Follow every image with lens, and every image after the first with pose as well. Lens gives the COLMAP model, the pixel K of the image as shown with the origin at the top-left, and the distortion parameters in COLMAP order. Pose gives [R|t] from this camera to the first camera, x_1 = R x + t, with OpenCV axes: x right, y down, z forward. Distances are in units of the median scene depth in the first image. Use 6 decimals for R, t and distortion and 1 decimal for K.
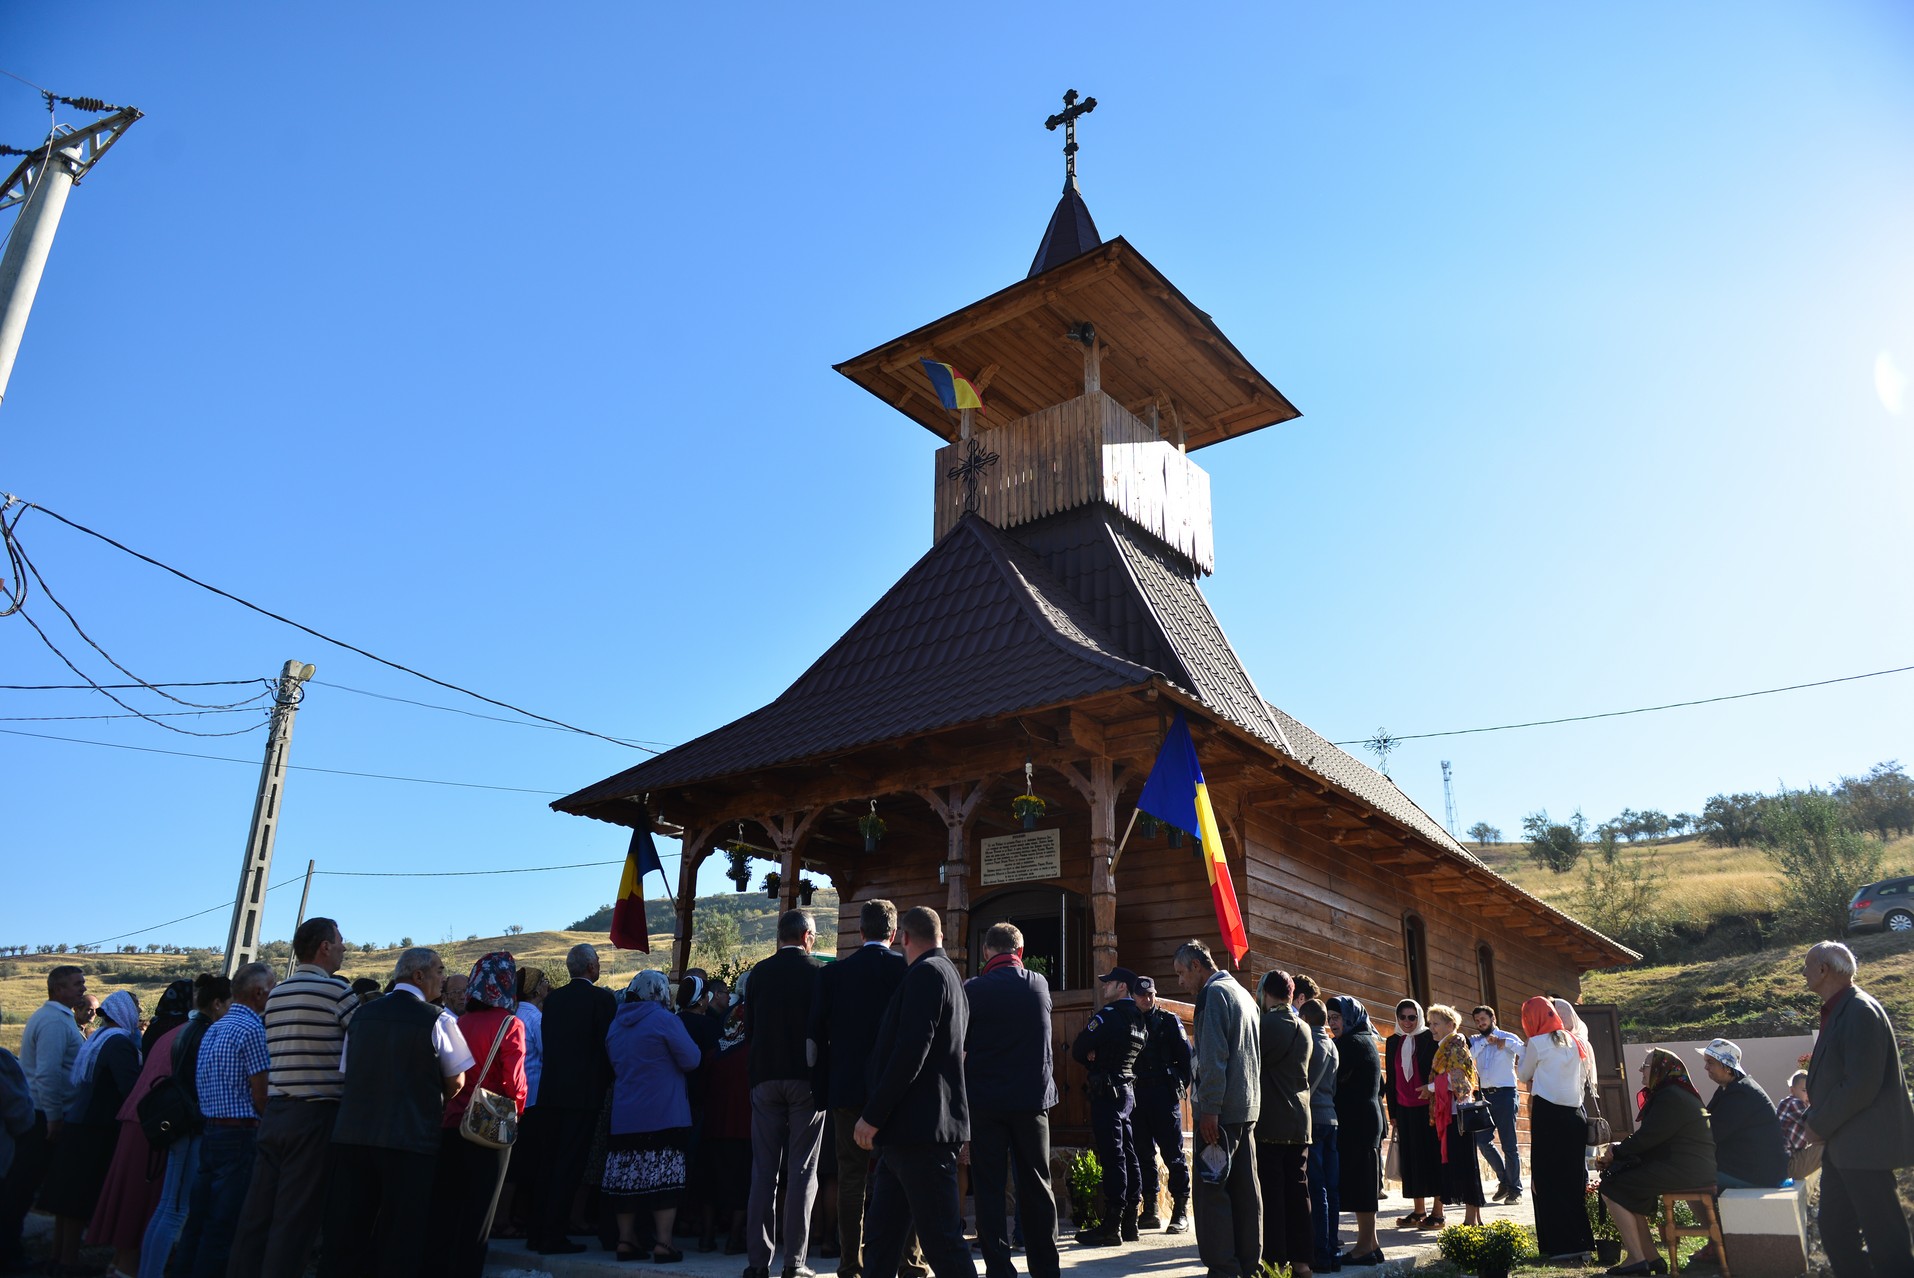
lens RADIAL K [[1315.2, 0, 957.0], [0, 1315.2, 639.0], [0, 0, 1]] dist [-0.043610, -0.001850]
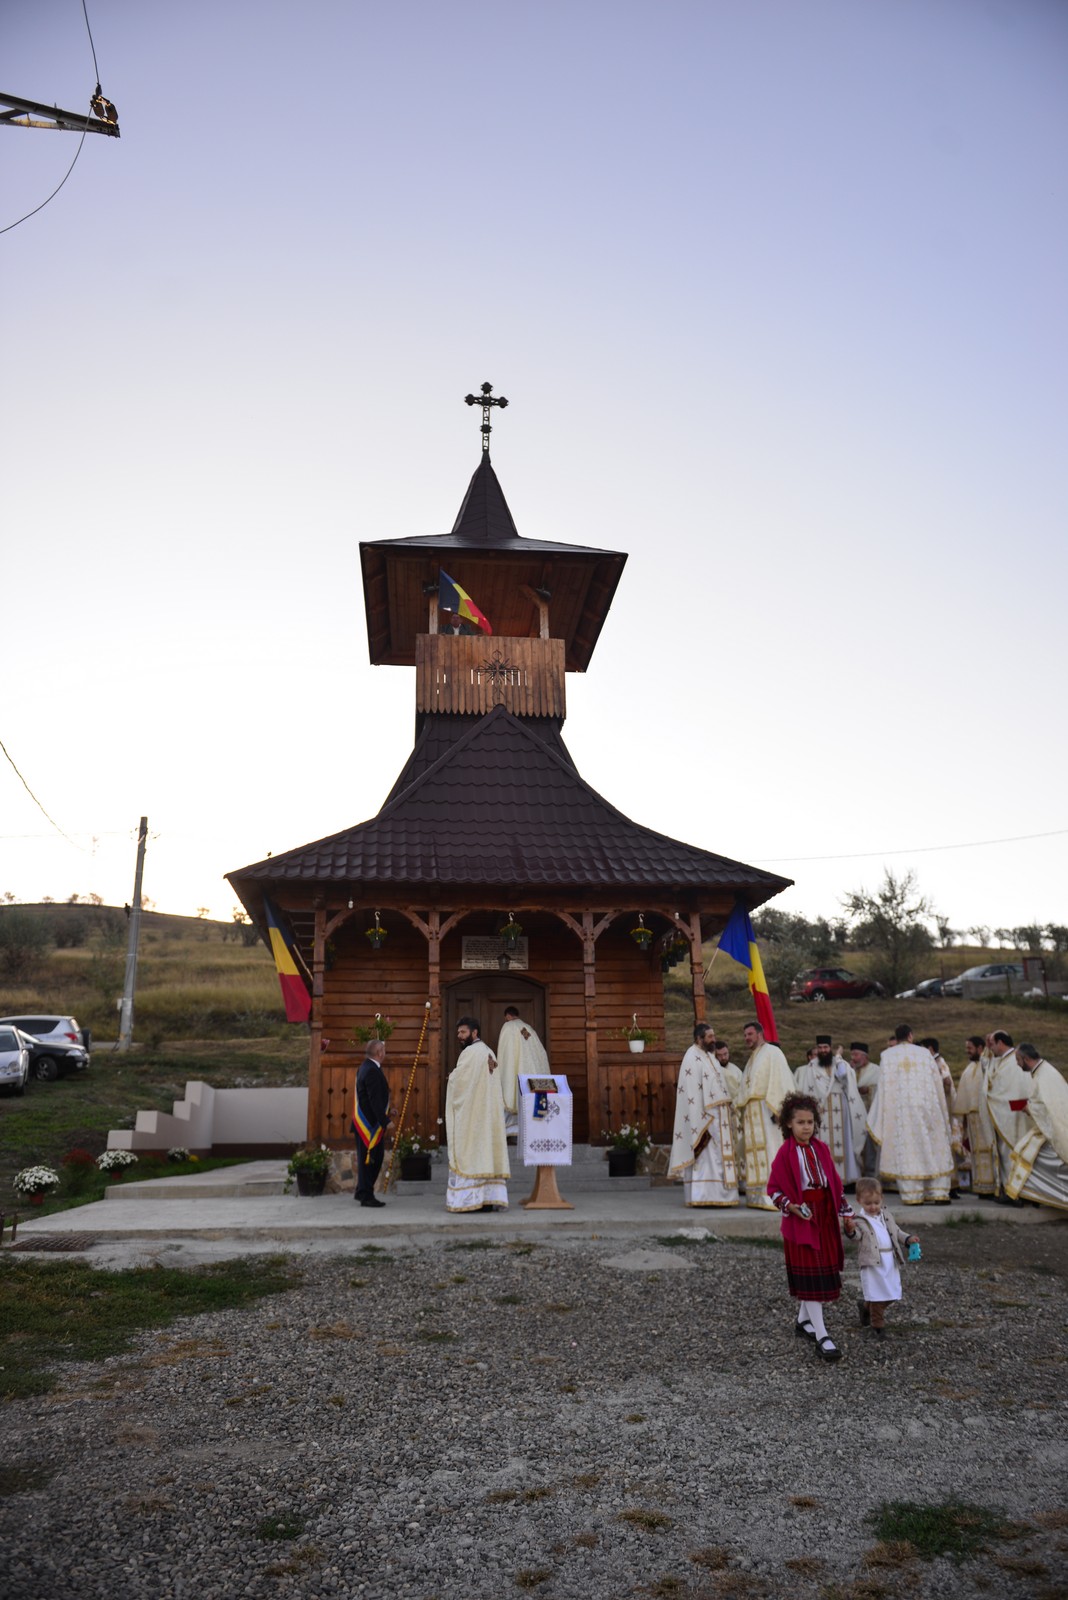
lens RADIAL K [[1099.5, 0, 534.0], [0, 1099.5, 800.0], [0, 0, 1]] dist [-0.043610, -0.001850]
pose [[0.721562, 0.185235, 0.667110, -0.700527], [-0.226019, 0.973778, -0.025920, 0.023004], [-0.654419, -0.132077, 0.744508, 0.088254]]
